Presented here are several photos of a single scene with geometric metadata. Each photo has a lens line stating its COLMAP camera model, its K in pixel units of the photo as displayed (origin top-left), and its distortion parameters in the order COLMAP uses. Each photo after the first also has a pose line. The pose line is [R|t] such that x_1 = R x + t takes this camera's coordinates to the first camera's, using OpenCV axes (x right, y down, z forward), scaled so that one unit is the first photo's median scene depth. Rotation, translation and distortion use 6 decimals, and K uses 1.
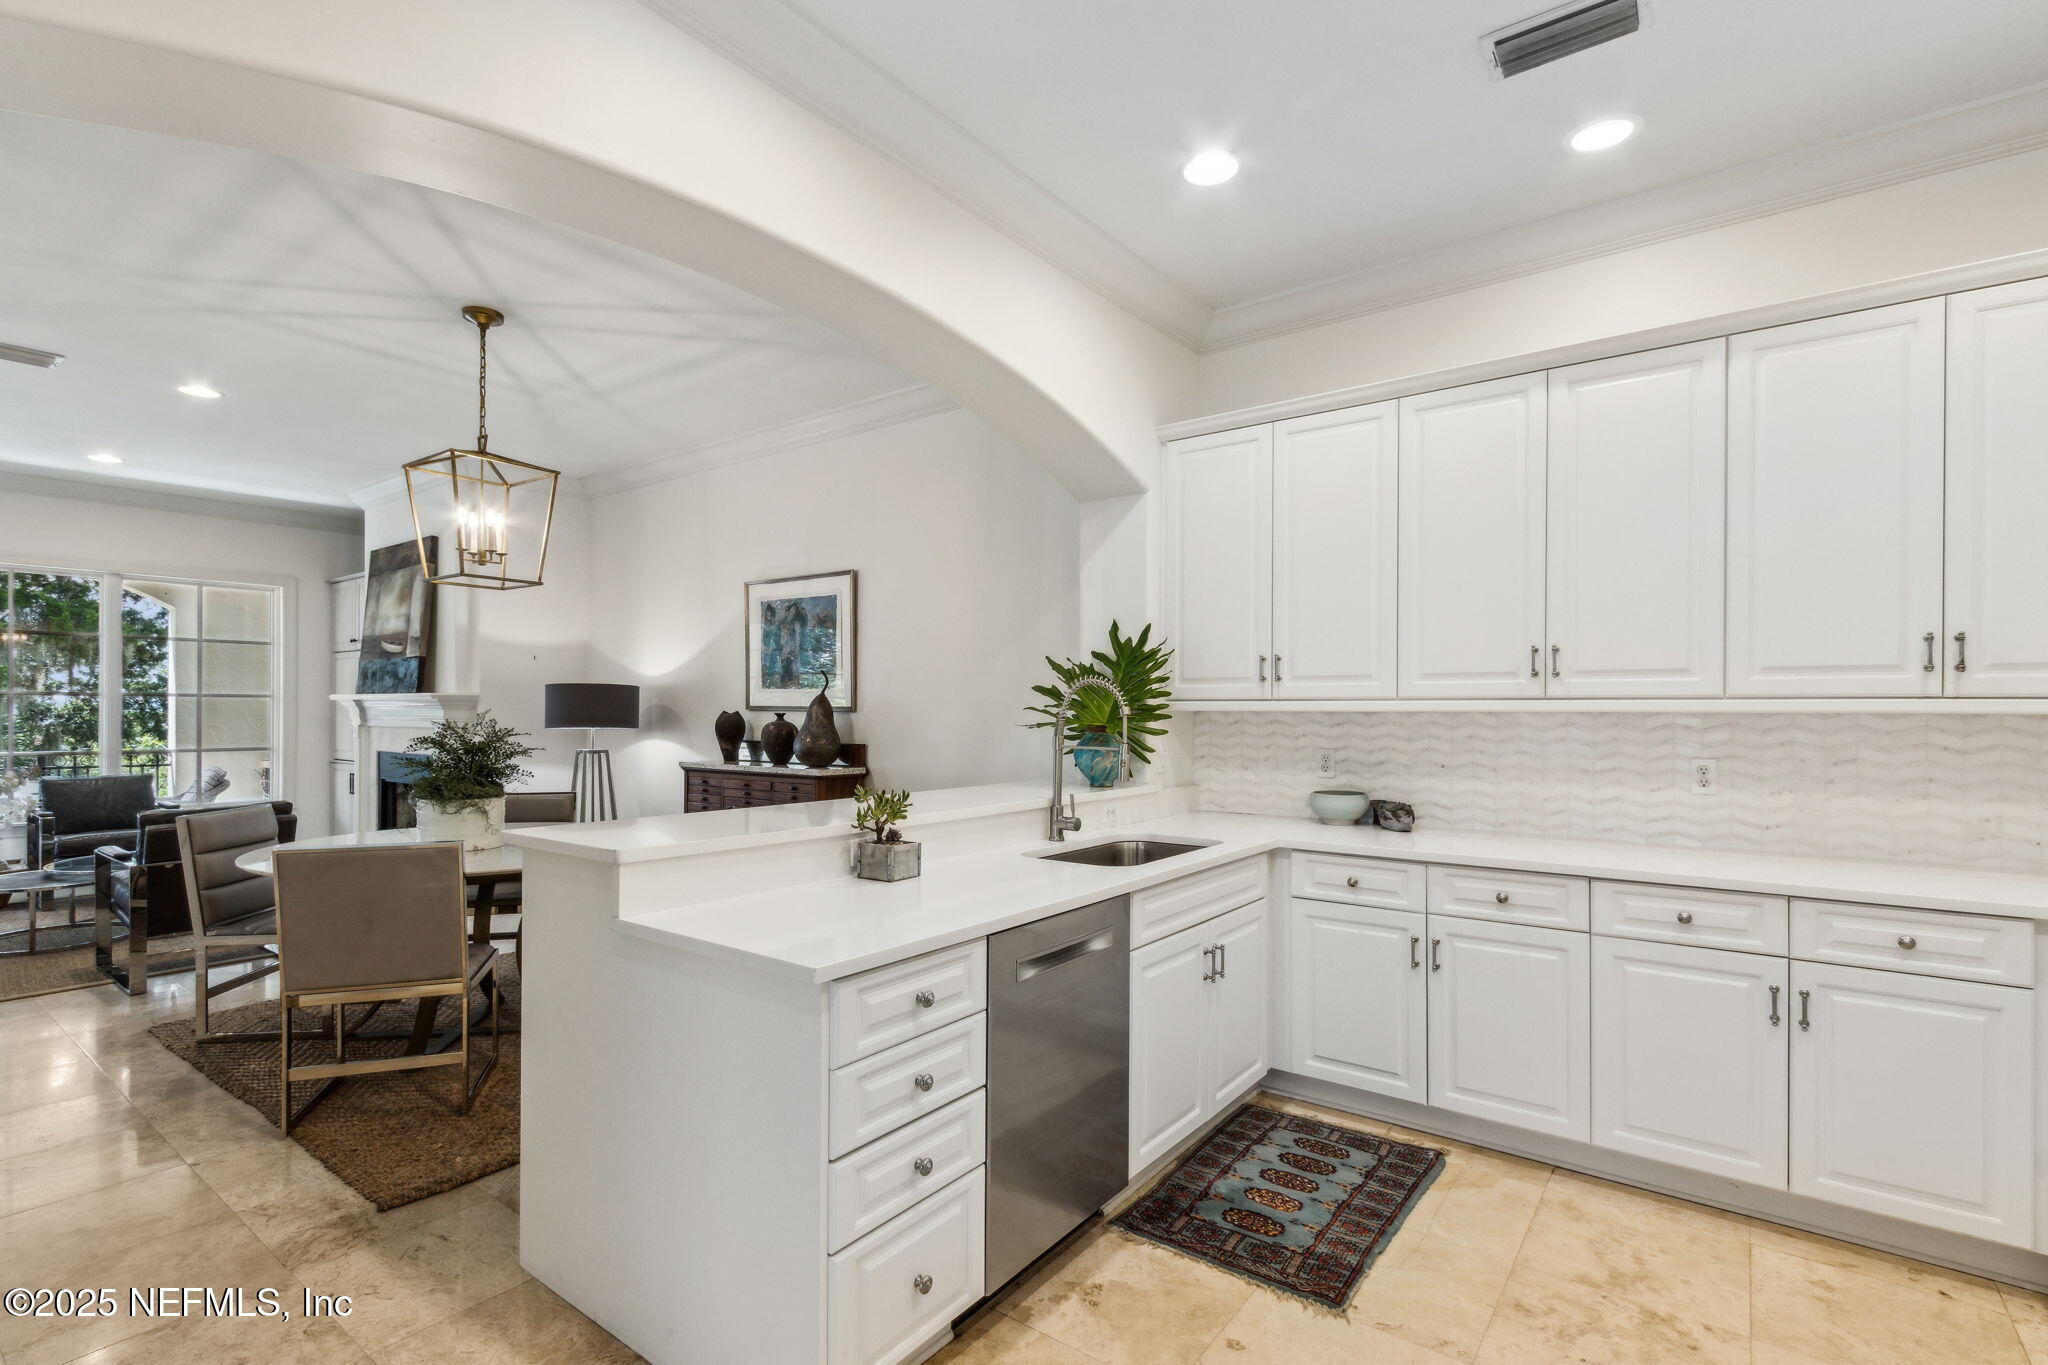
lens RADIAL K [[954.7, 0, 1016.9], [0, 954.7, 710.7], [0, 0, 1]] dist [0.009214, -0.003900]
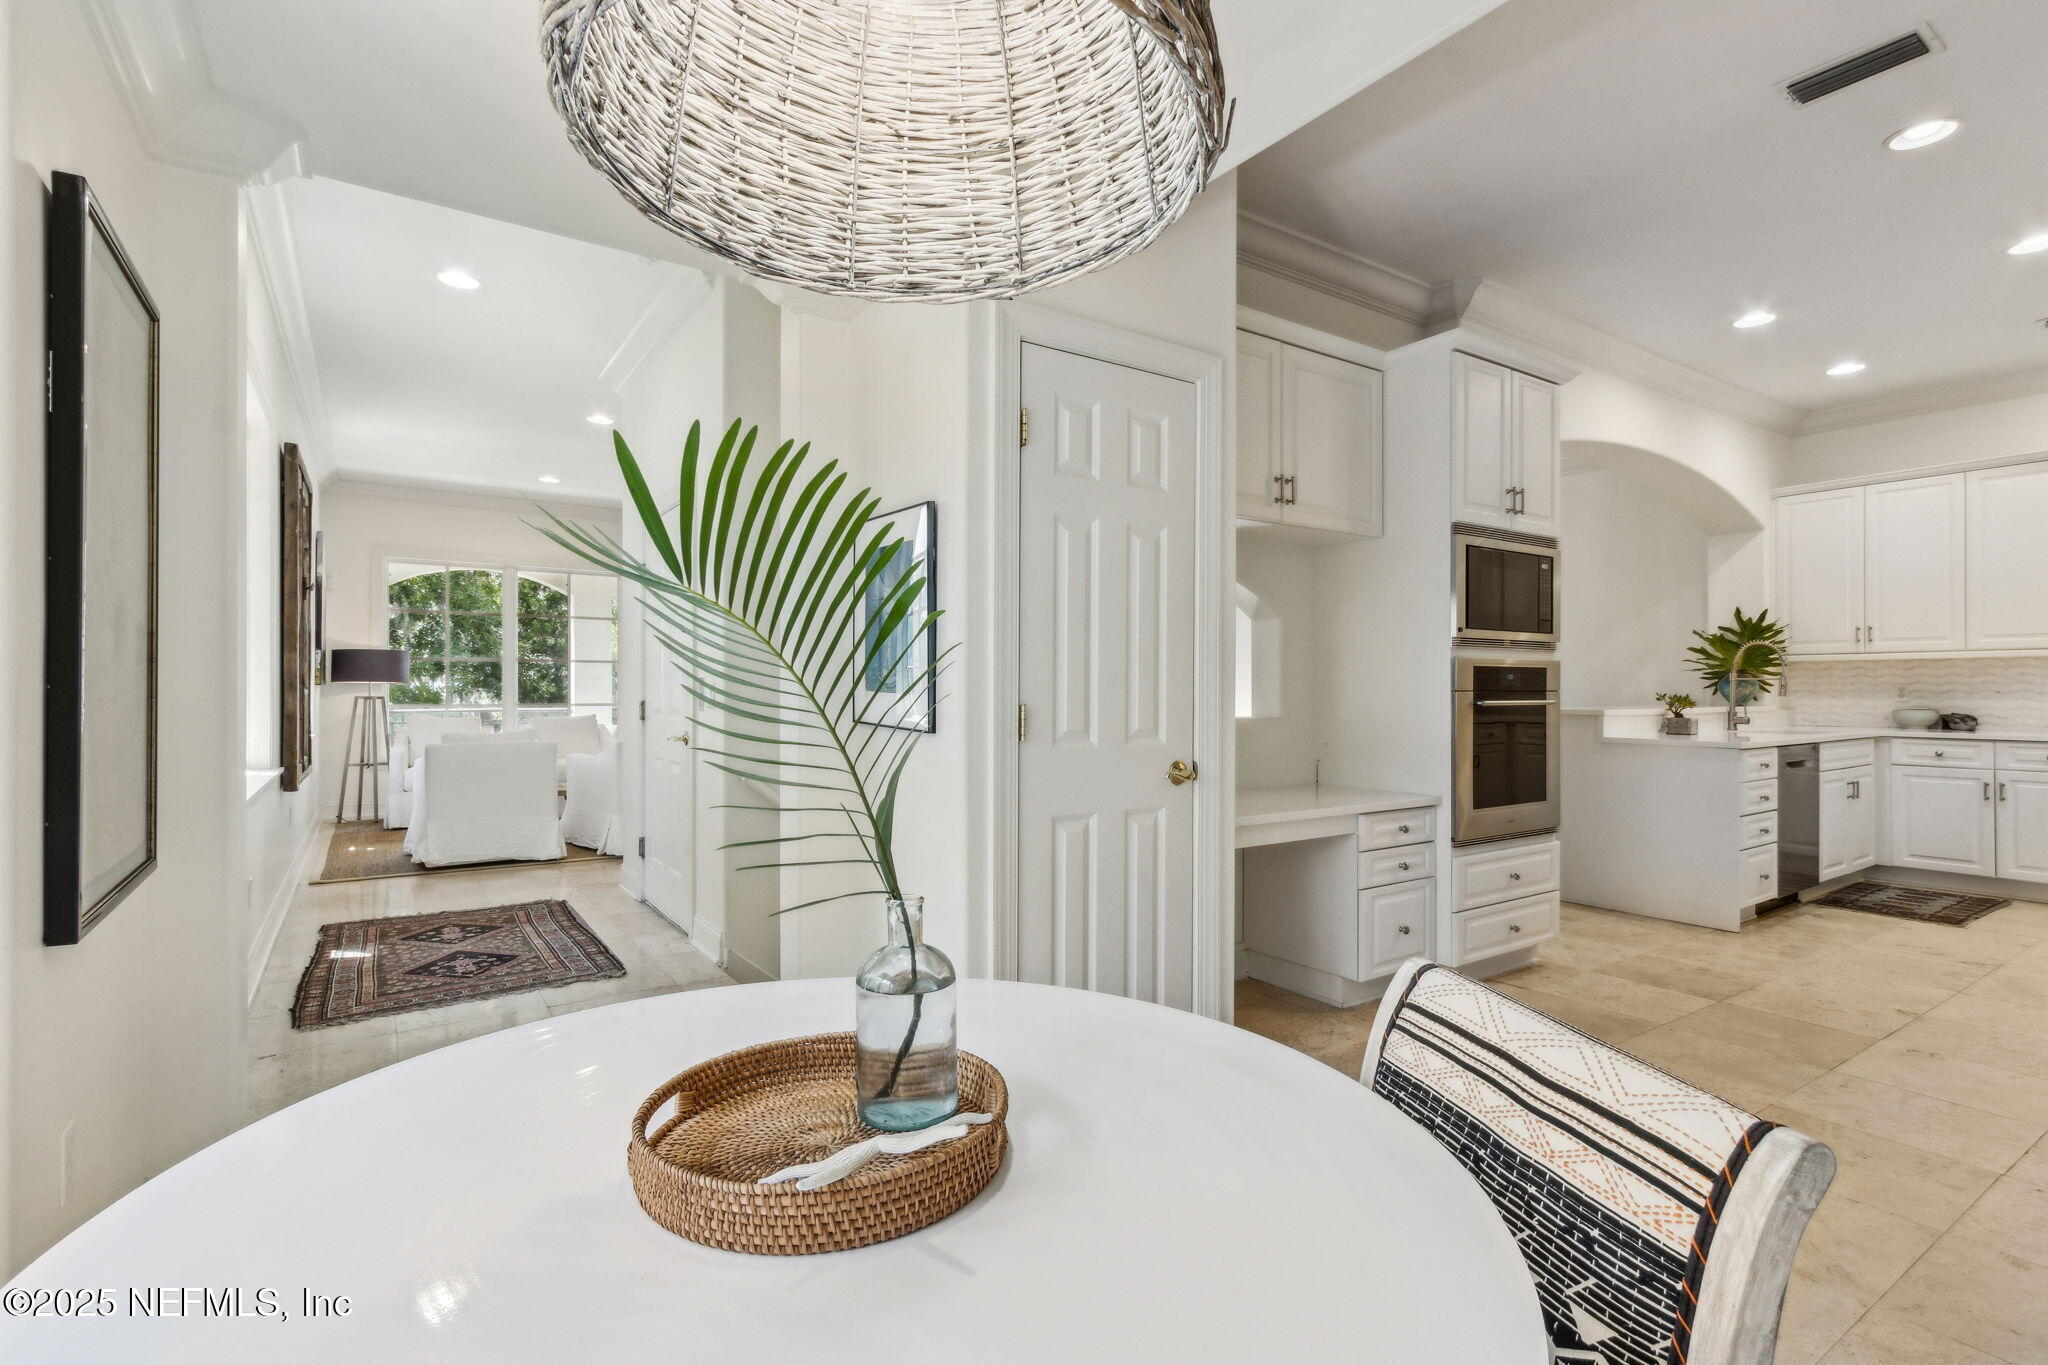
lens RADIAL K [[954.7, 0, 1011.5], [0, 954.7, 682.7], [0, 0, 1]] dist [0.009214, -0.003900]
pose [[0.945288, -0.006464, -0.326174, -0.585348], [0.004997, 0.999973, -0.005336, 0.040948], [0.326200, 0.003414, 0.945295, -1.048740]]
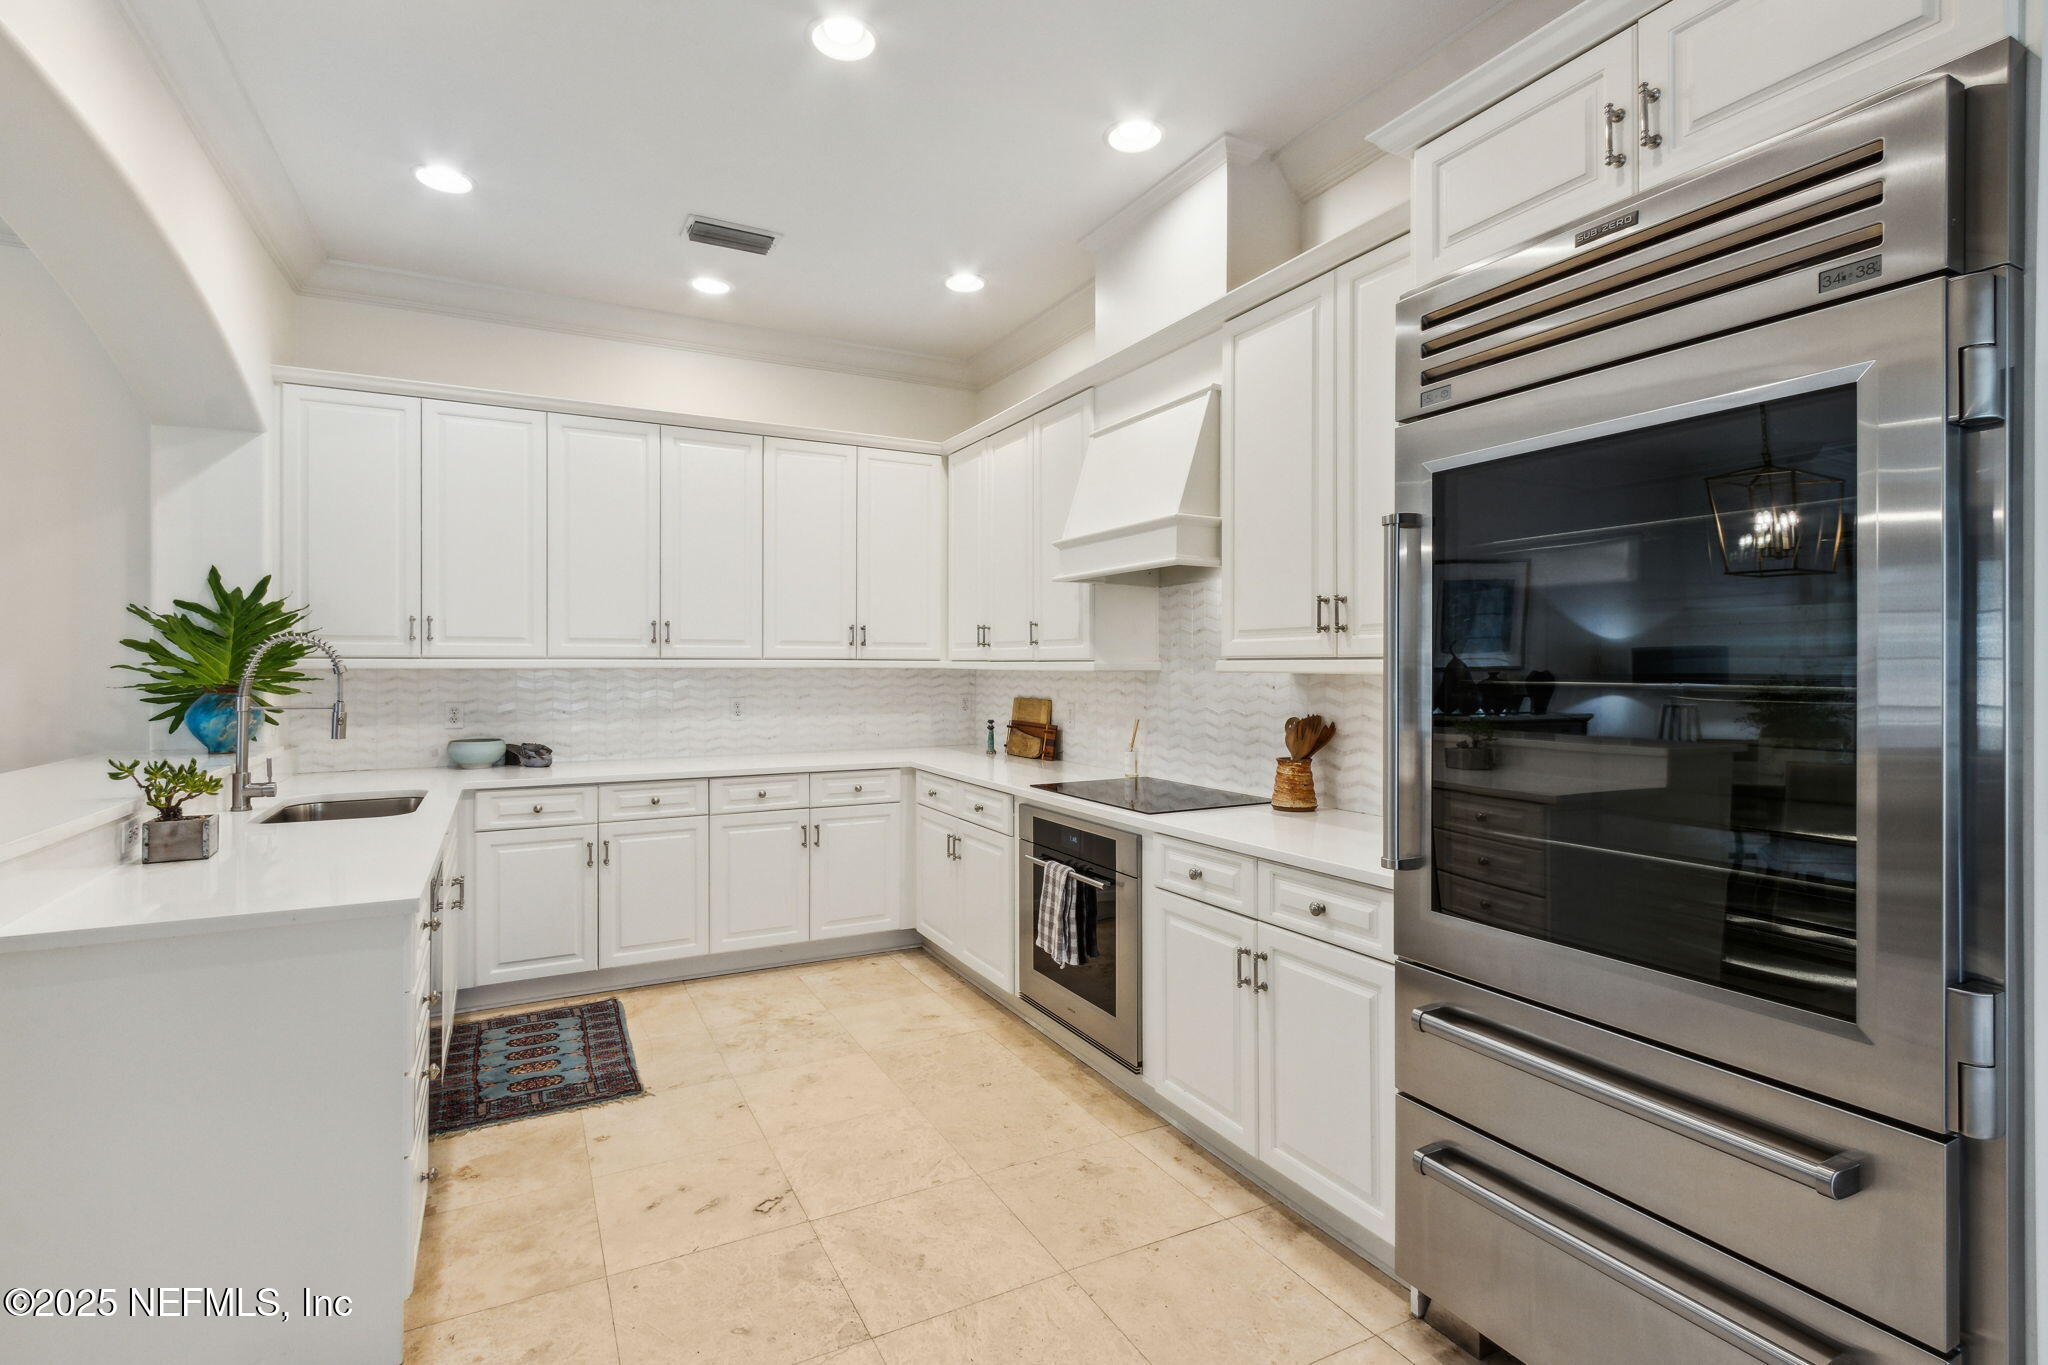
lens RADIAL K [[954.7, 0, 1013.0], [0, 954.7, 668.3], [0, 0, 1]] dist [0.009214, -0.003900]
pose [[0.428444, -0.005147, 0.903554, -0.413219], [0.002176, 0.999987, 0.004665, -0.003227], [-0.903566, -0.000033, 0.428450, -0.057475]]
